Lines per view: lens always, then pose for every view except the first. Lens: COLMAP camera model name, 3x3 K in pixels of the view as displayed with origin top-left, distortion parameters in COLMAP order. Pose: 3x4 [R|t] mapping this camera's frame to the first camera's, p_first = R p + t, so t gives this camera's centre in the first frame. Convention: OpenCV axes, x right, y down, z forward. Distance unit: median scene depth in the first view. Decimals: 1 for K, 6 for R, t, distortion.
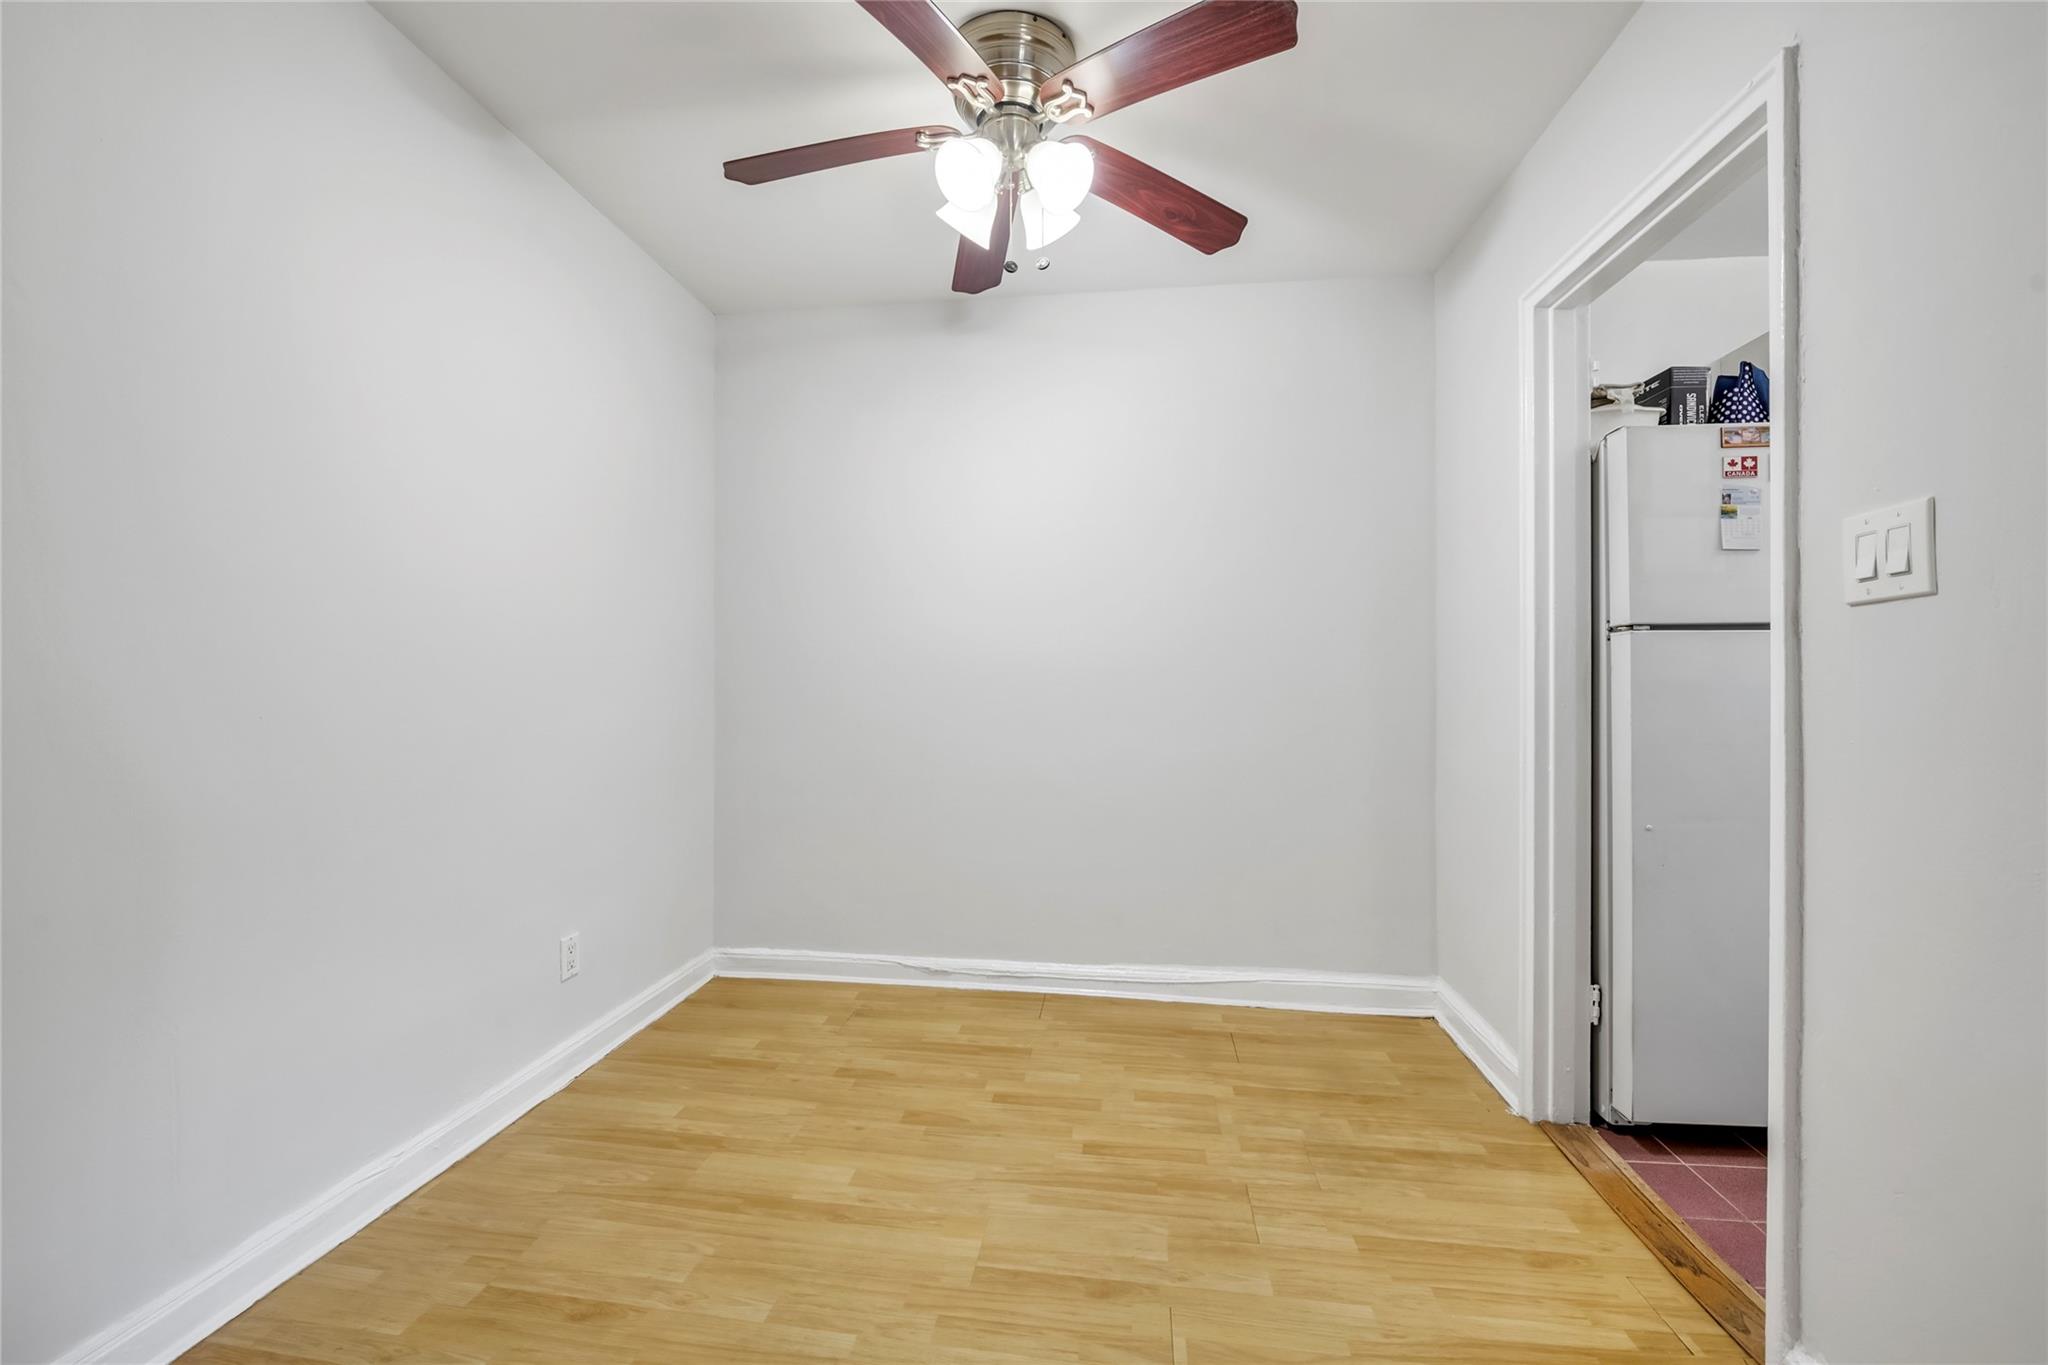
lens RADIAL K [[833.3, 0, 1022.1], [0, 833.3, 688.2], [0, 0, 1]] dist [-0.001449, -0.000029]
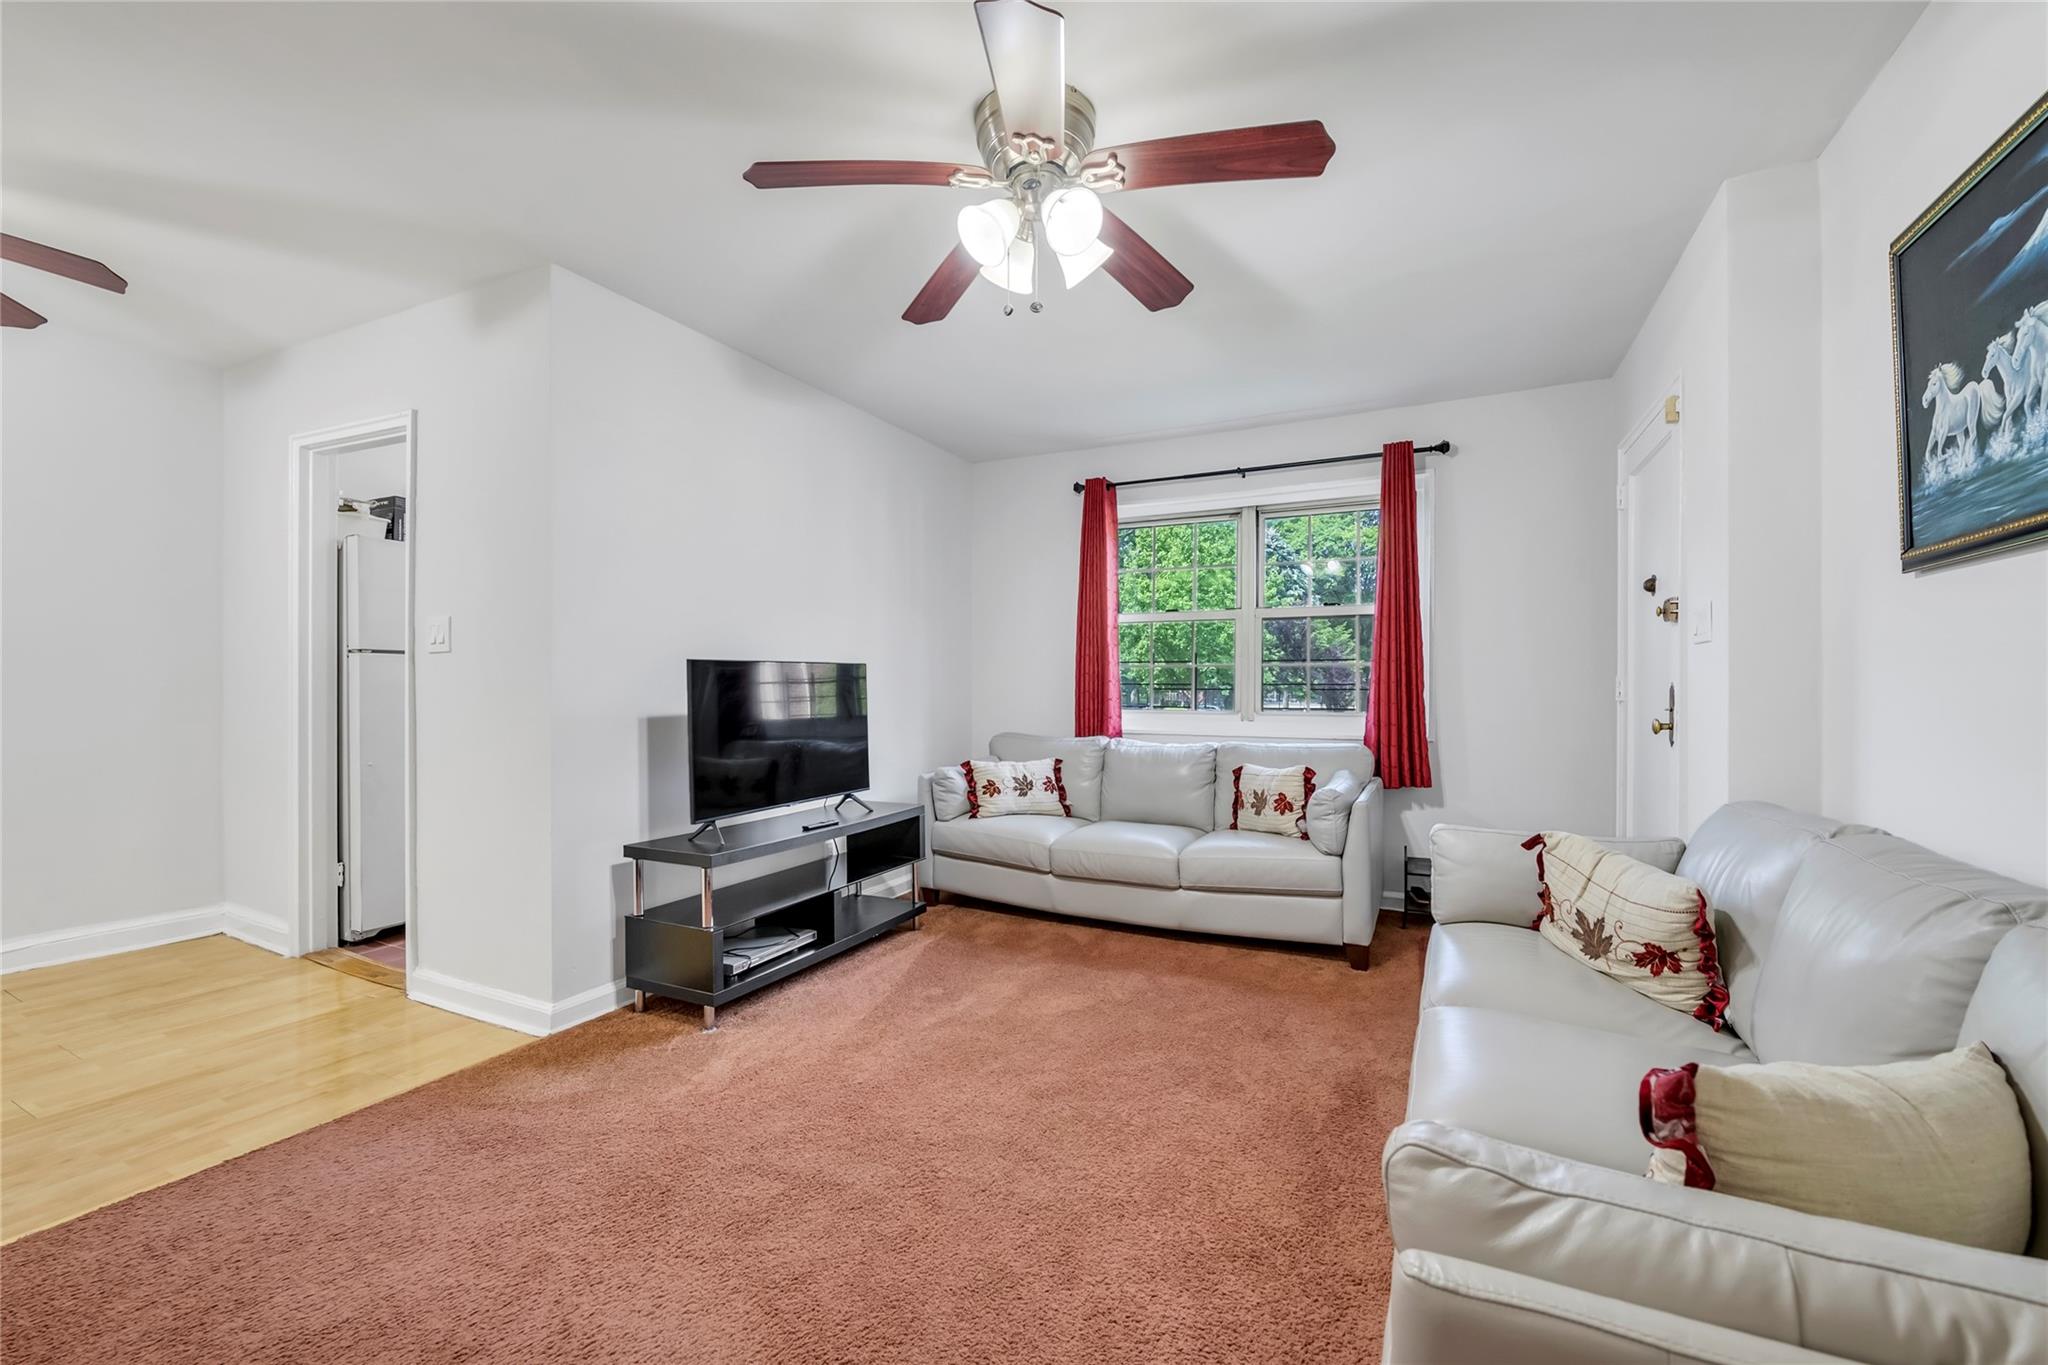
lens RADIAL K [[824.5, 0, 1021.4], [0, 824.5, 689.8], [0, 0, 1]] dist [-0.013700, 0.000498]
pose [[0.324298, -0.003596, 0.945948, -0.423446], [-0.002851, 0.999985, 0.004779, -0.003421], [-0.945951, -0.004246, 0.324283, -0.833558]]
